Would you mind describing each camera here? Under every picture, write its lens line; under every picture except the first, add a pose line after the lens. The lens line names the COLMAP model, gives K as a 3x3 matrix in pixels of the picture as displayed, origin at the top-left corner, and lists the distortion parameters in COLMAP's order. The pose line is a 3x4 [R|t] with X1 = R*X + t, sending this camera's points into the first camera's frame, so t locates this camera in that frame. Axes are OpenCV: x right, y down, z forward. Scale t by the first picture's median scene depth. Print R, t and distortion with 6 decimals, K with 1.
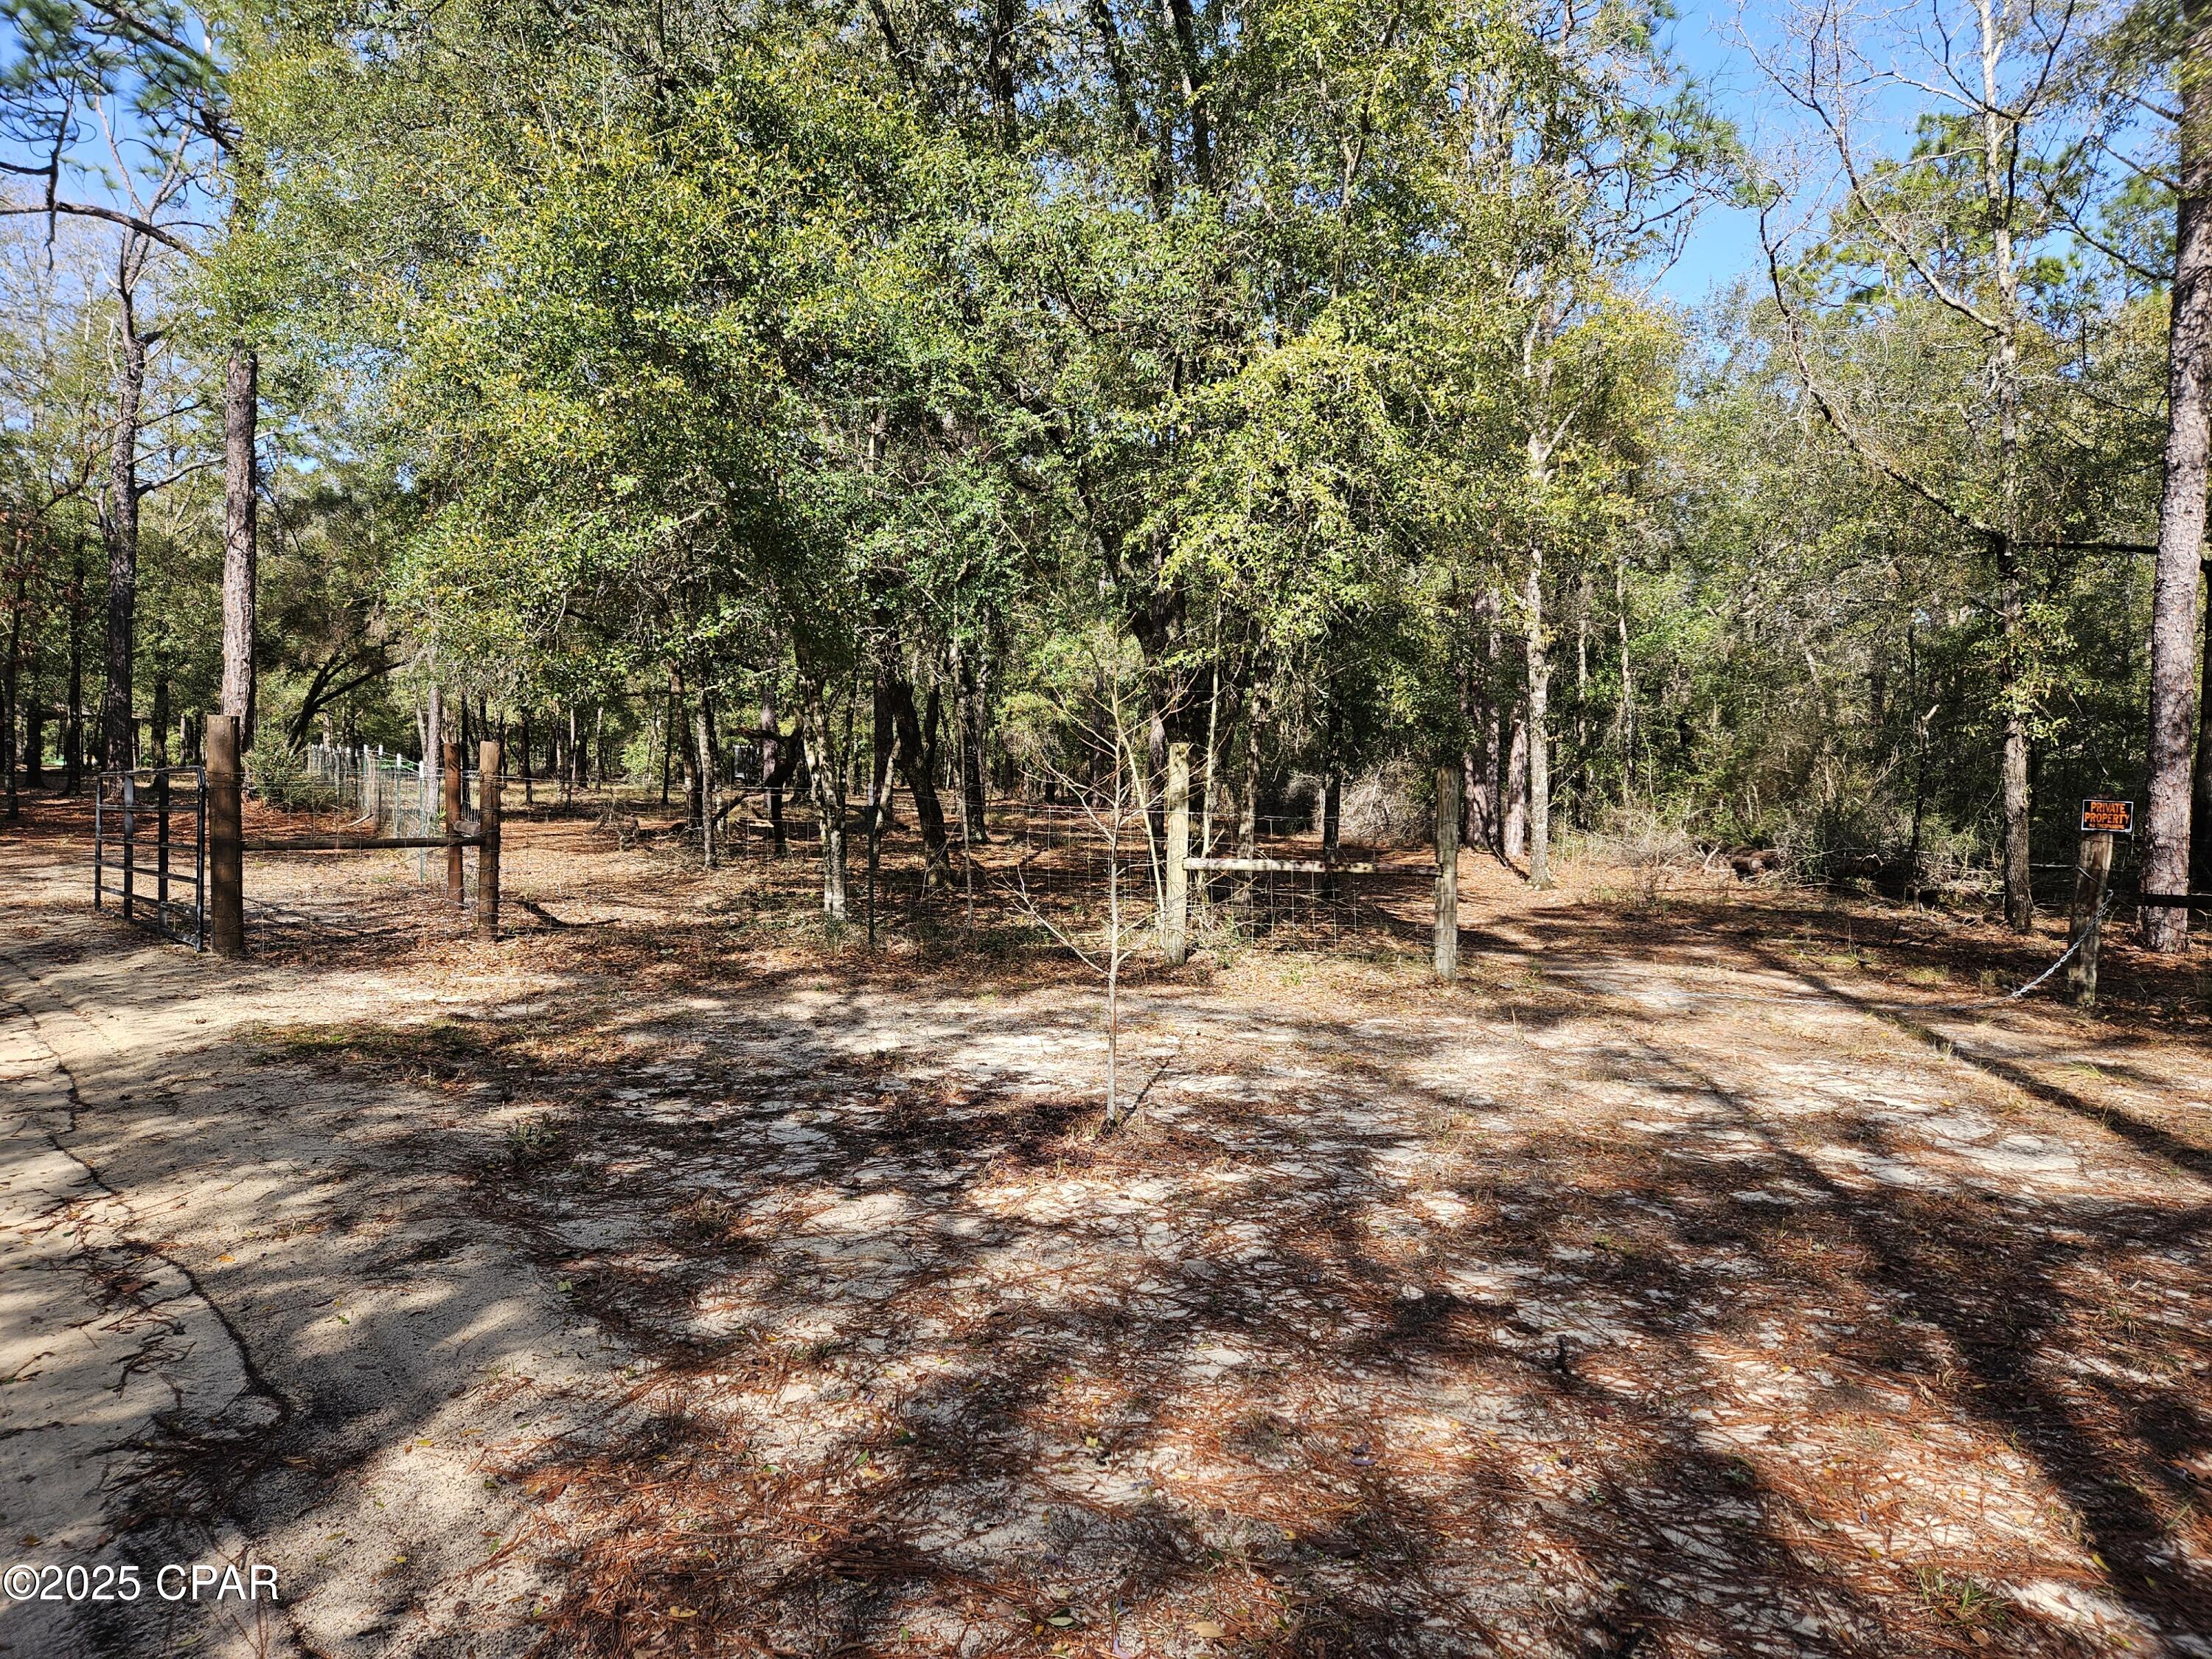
lens RADIAL K [[1444.9, 0, 1102.5], [0, 1444.9, 826.8], [0, 0, 1]] dist [0.065356, -0.055704]
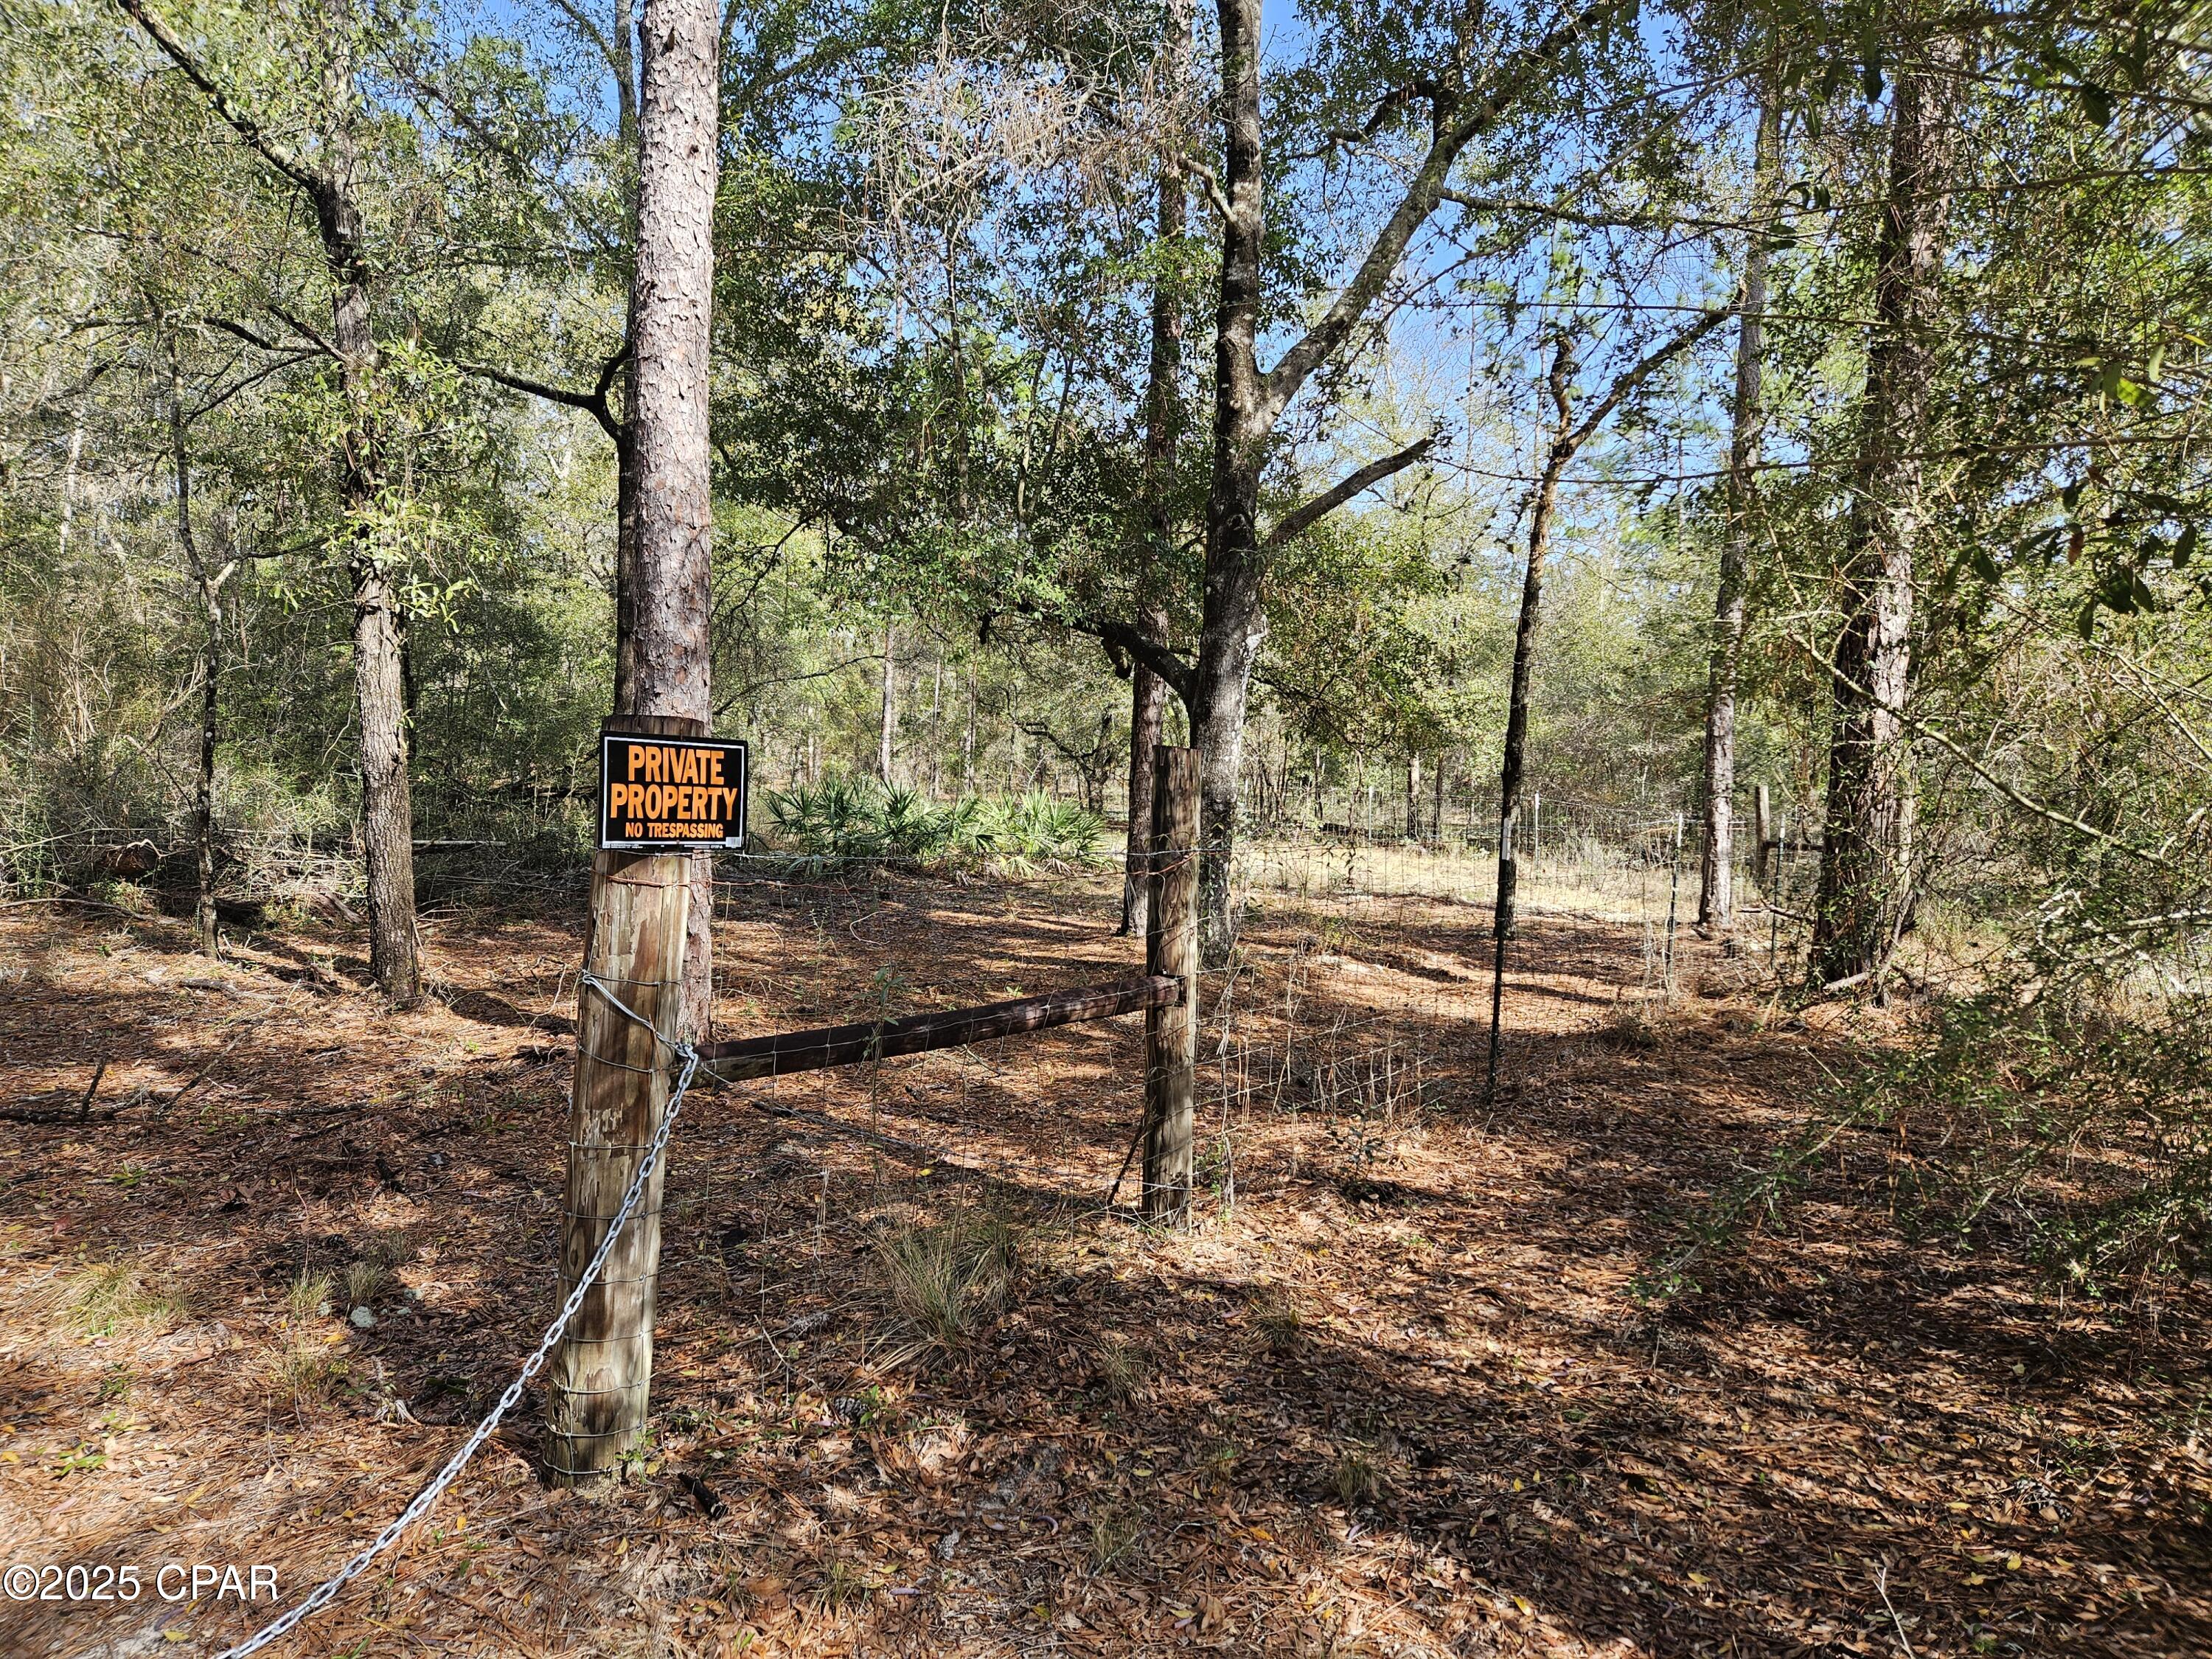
lens RADIAL K [[1444.9, 0, 1102.5], [0, 1444.9, 826.8], [0, 0, 1]] dist [0.065356, -0.055704]
pose [[0.534959, -0.044834, 0.843688, 0.269057], [0.011854, 0.998891, 0.045565, -0.007220], [-0.844795, -0.014374, 0.534897, 0.428136]]
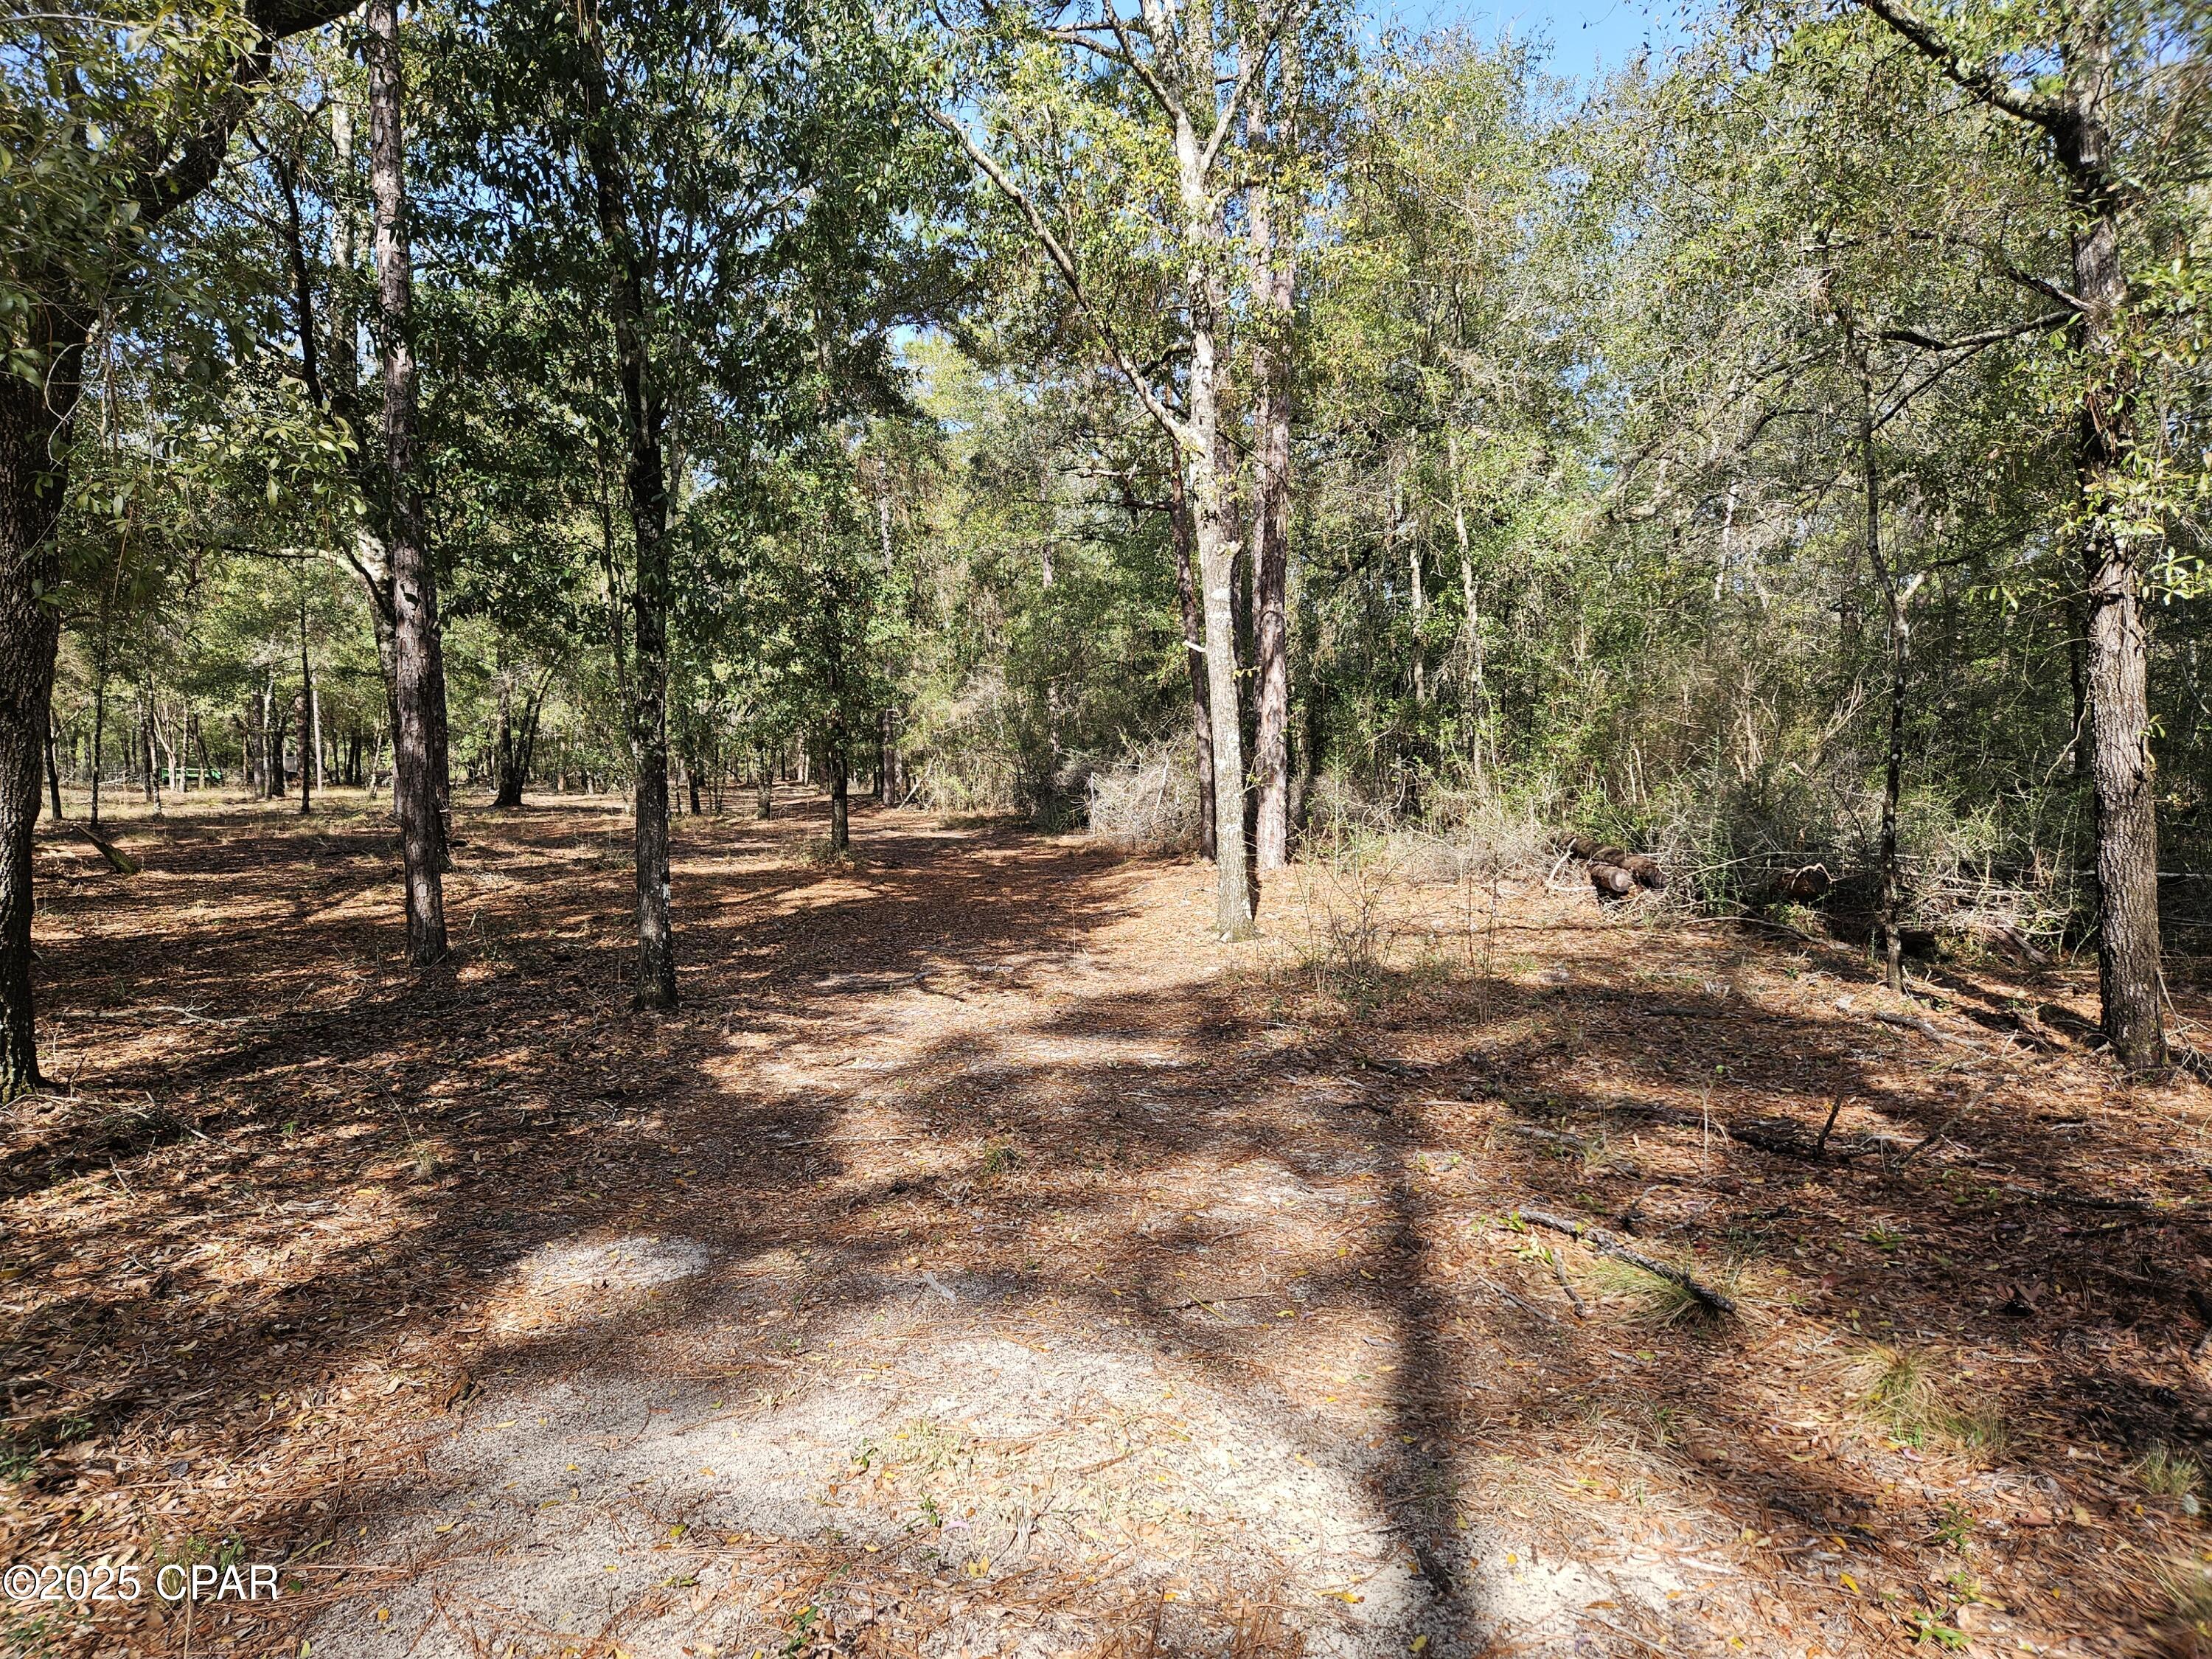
lens RADIAL K [[1444.9, 0, 1102.5], [0, 1444.9, 826.8], [0, 0, 1]] dist [0.065356, -0.055704]
pose [[0.999528, -0.029958, 0.006829, 0.267826], [0.029908, 0.999526, 0.007256, -0.007668], [-0.007043, -0.007048, 0.999950, 0.475697]]
